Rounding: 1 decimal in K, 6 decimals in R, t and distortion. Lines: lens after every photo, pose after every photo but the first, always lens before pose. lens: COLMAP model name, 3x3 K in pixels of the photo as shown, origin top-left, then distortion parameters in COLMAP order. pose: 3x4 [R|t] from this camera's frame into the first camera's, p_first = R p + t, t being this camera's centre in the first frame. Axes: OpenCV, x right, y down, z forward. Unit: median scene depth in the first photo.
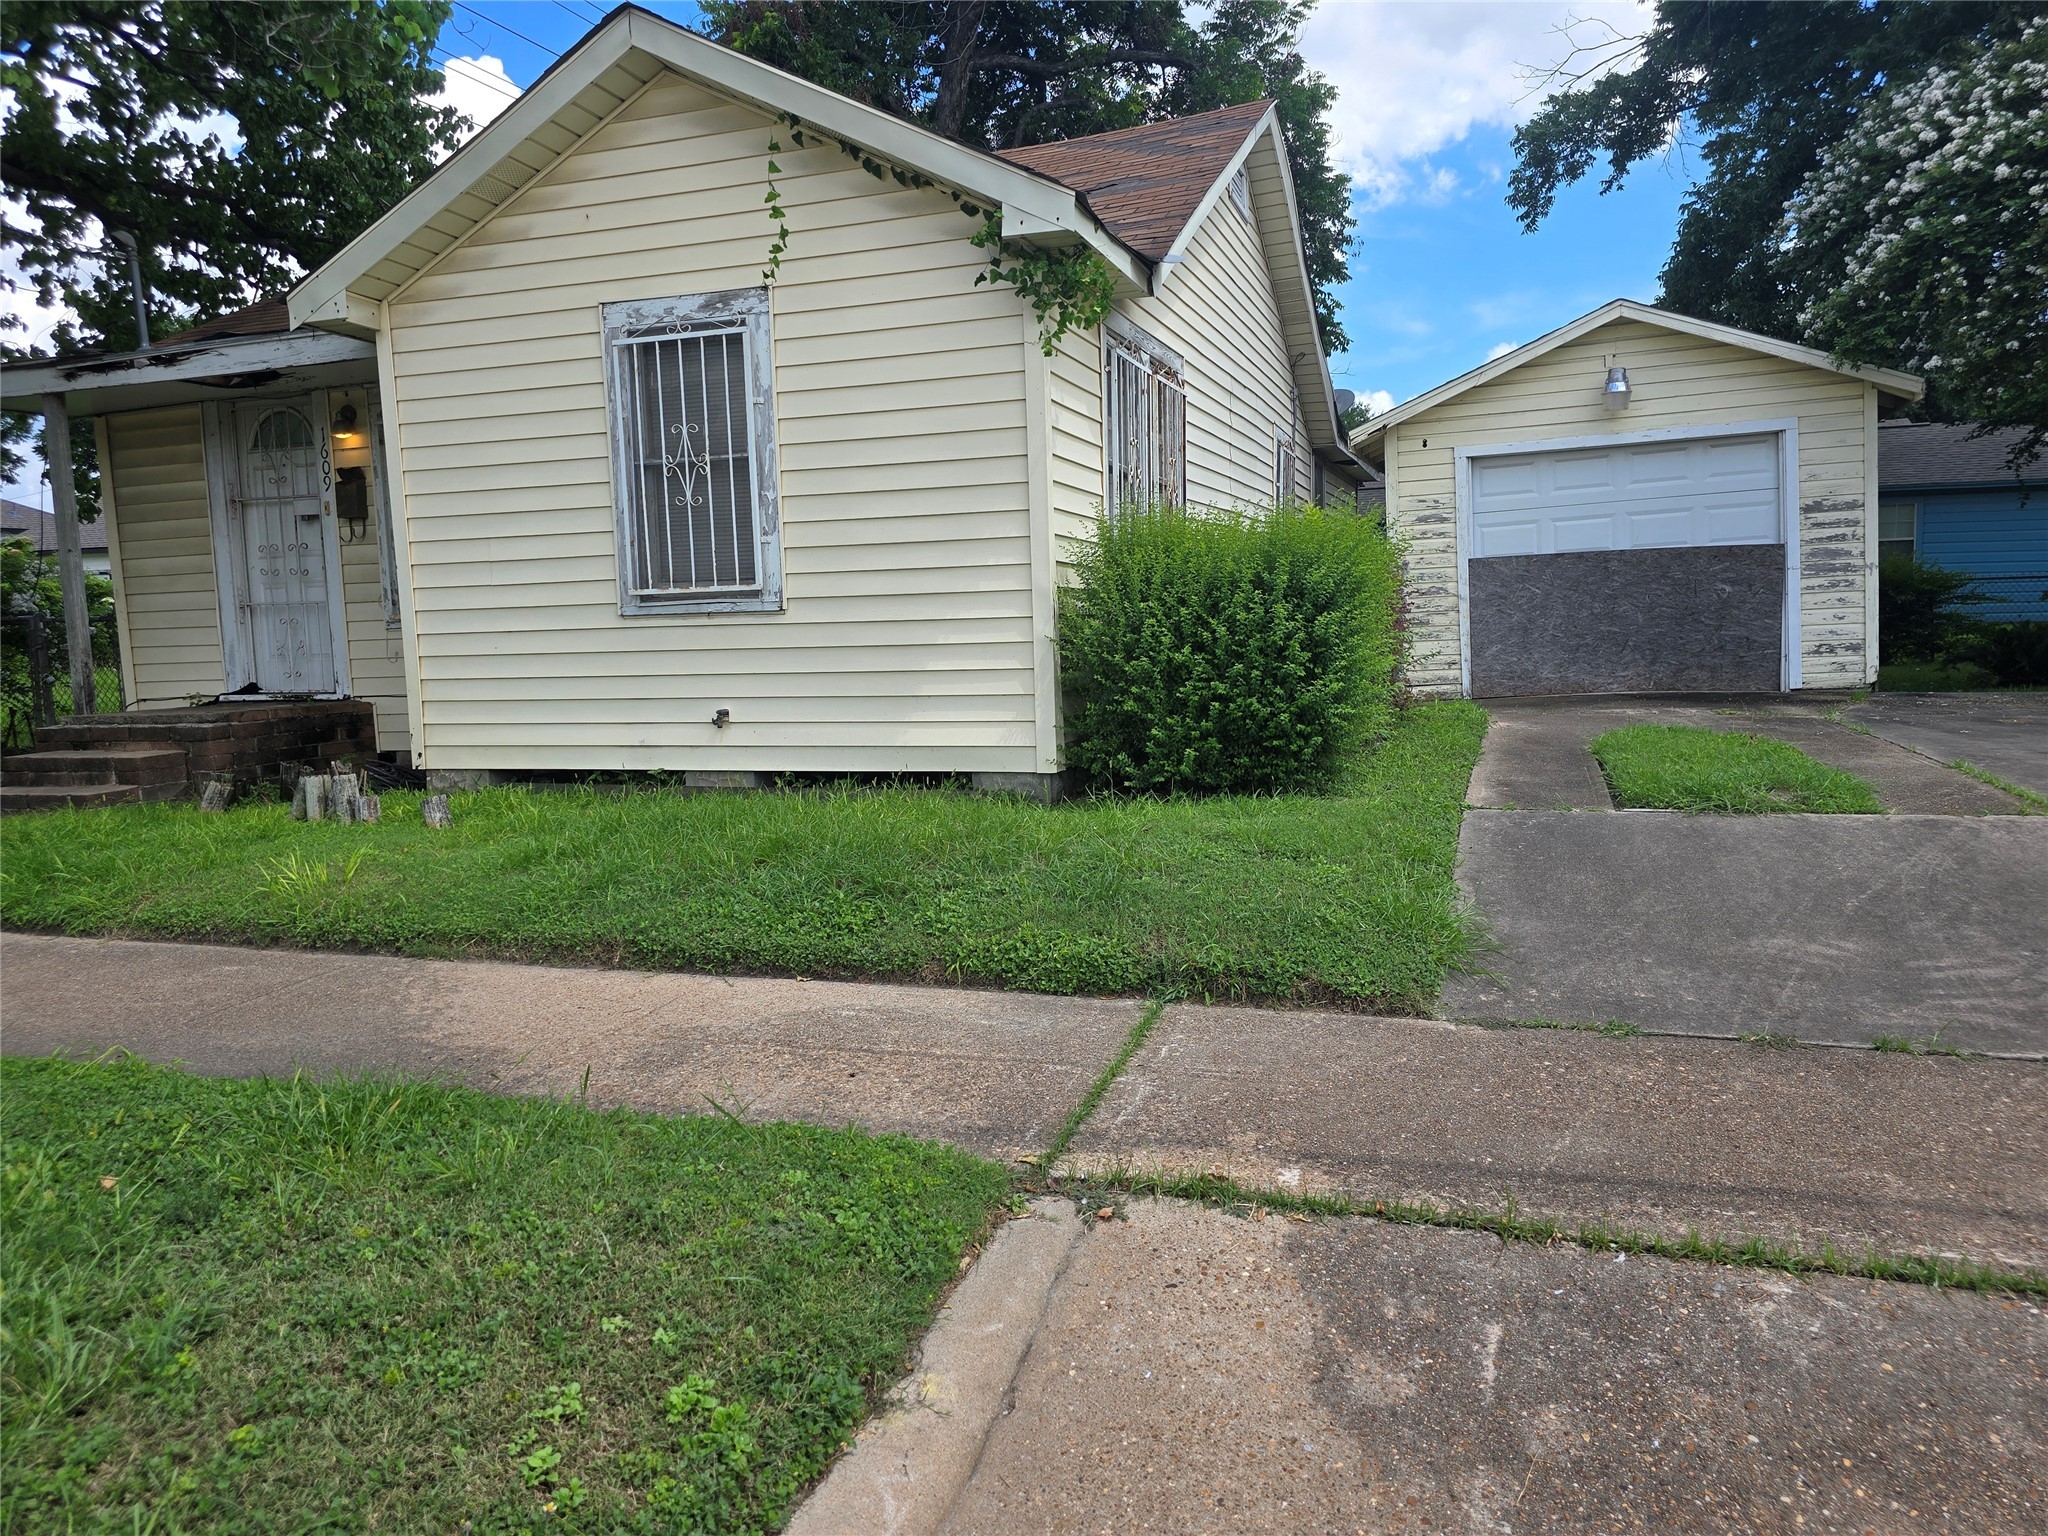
lens RADIAL K [[1363.3, 0, 1024.0], [0, 1363.3, 768.0], [0, 0, 1]] dist [0.091248, -0.078116]
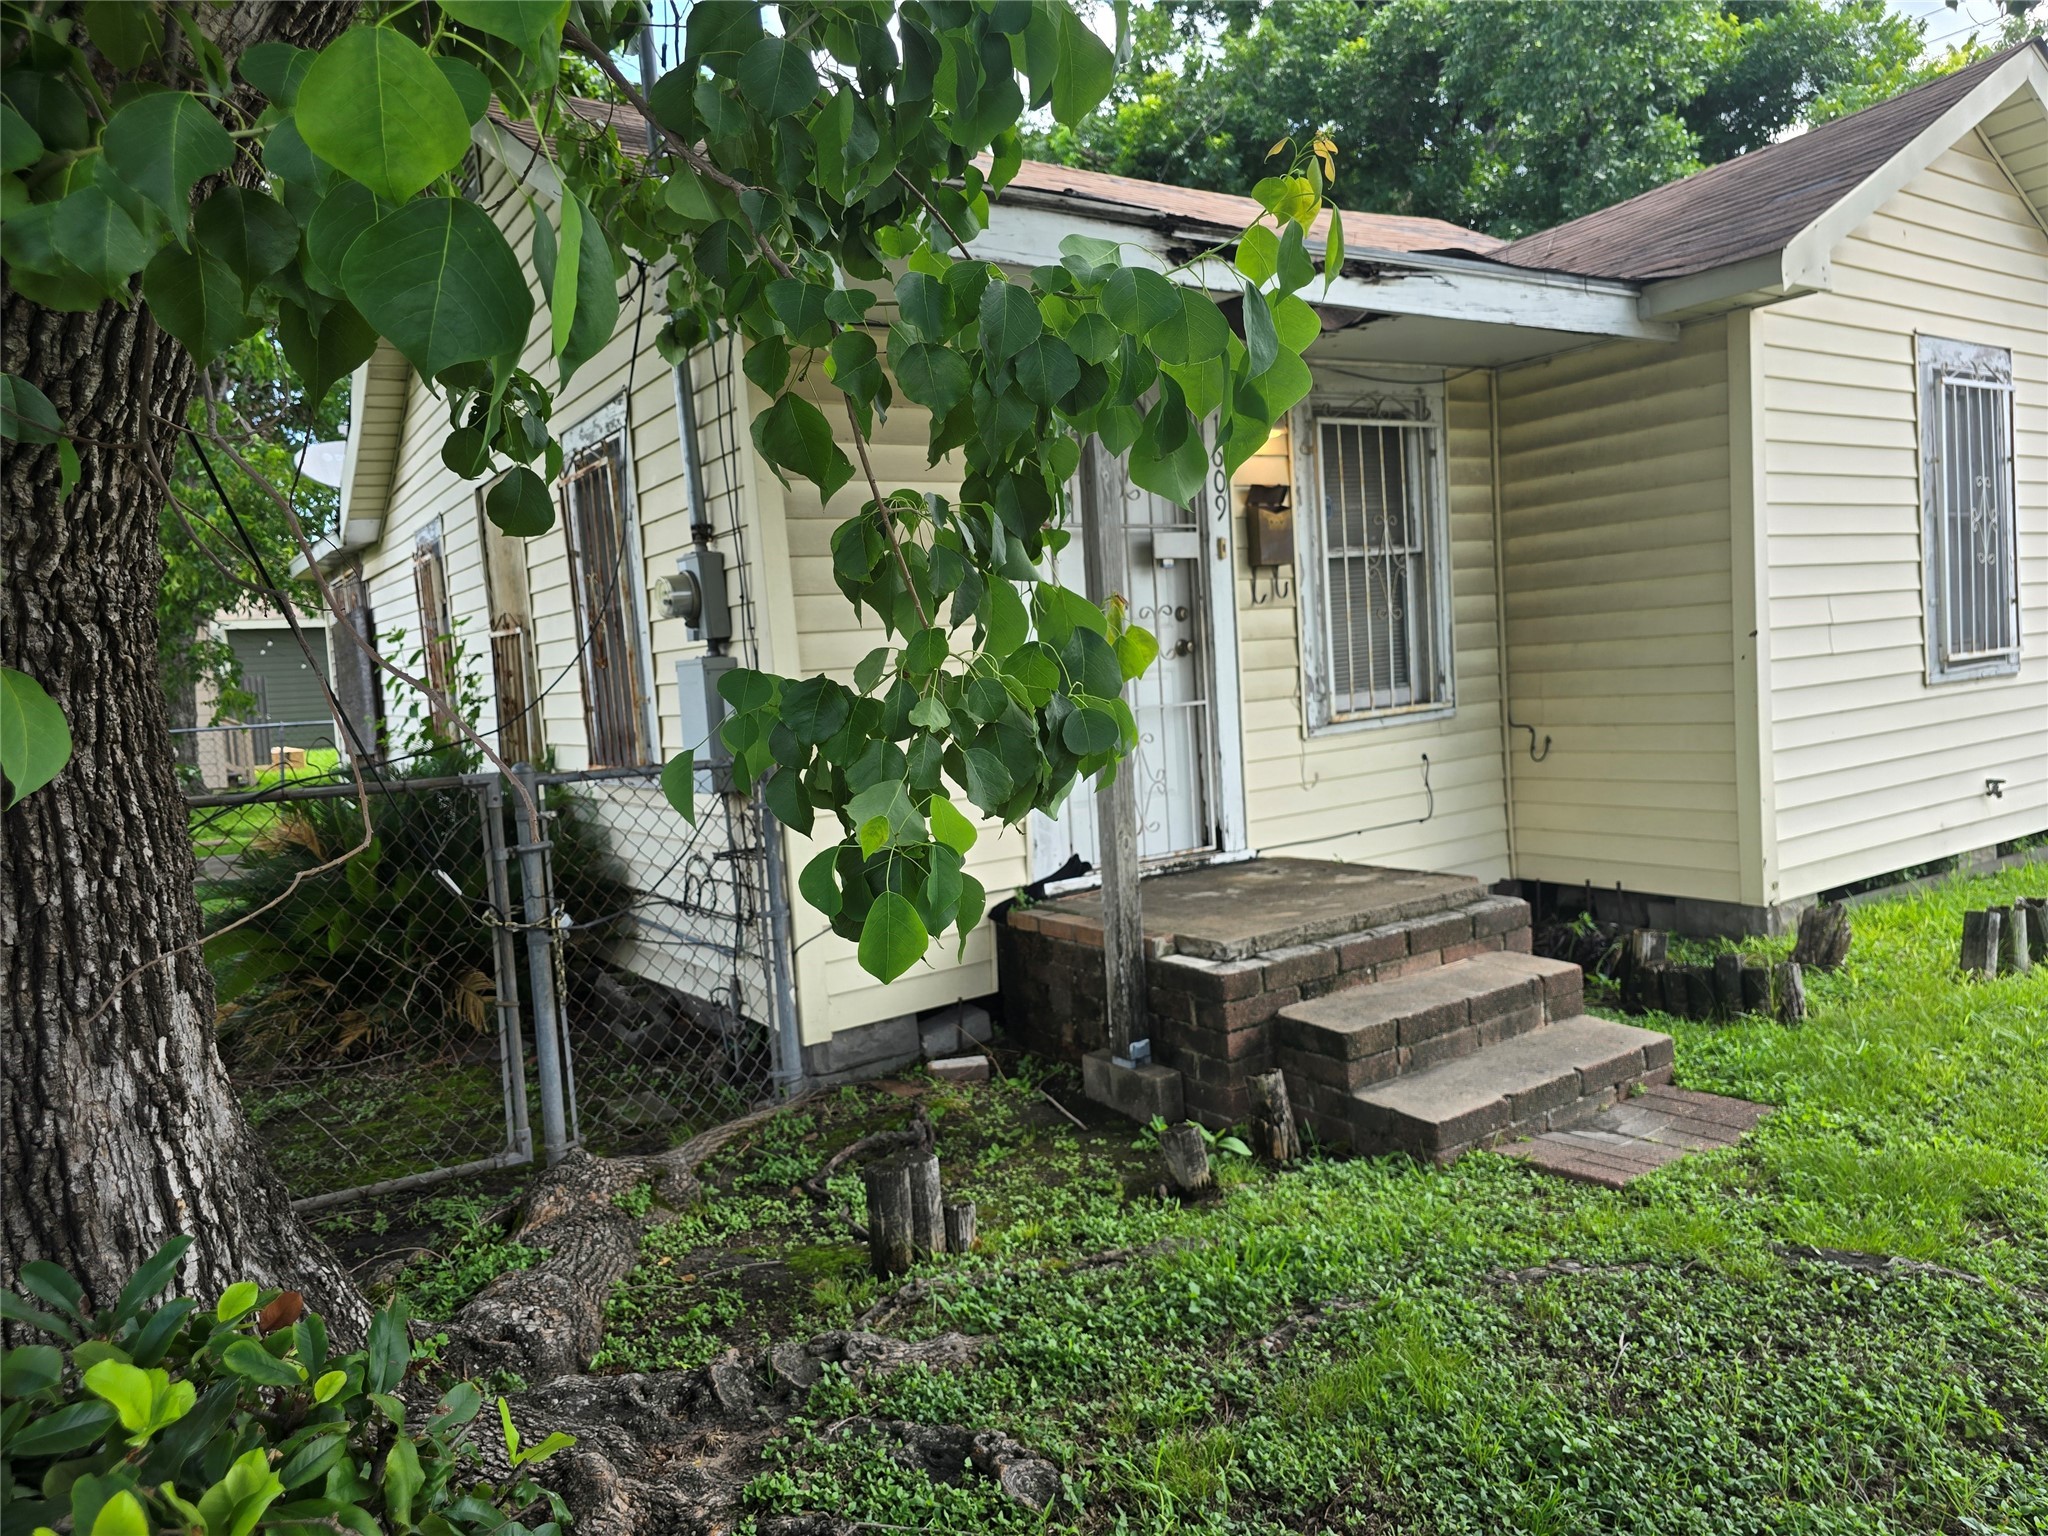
lens RADIAL K [[1363.3, 0, 1024.0], [0, 1363.3, 768.0], [0, 0, 1]] dist [0.091248, -0.078116]
pose [[0.587995, -0.068826, 0.805931, -1.384035], [0.133243, 0.991004, -0.012581, -0.125889], [-0.797815, 0.114782, 0.591876, 0.954213]]
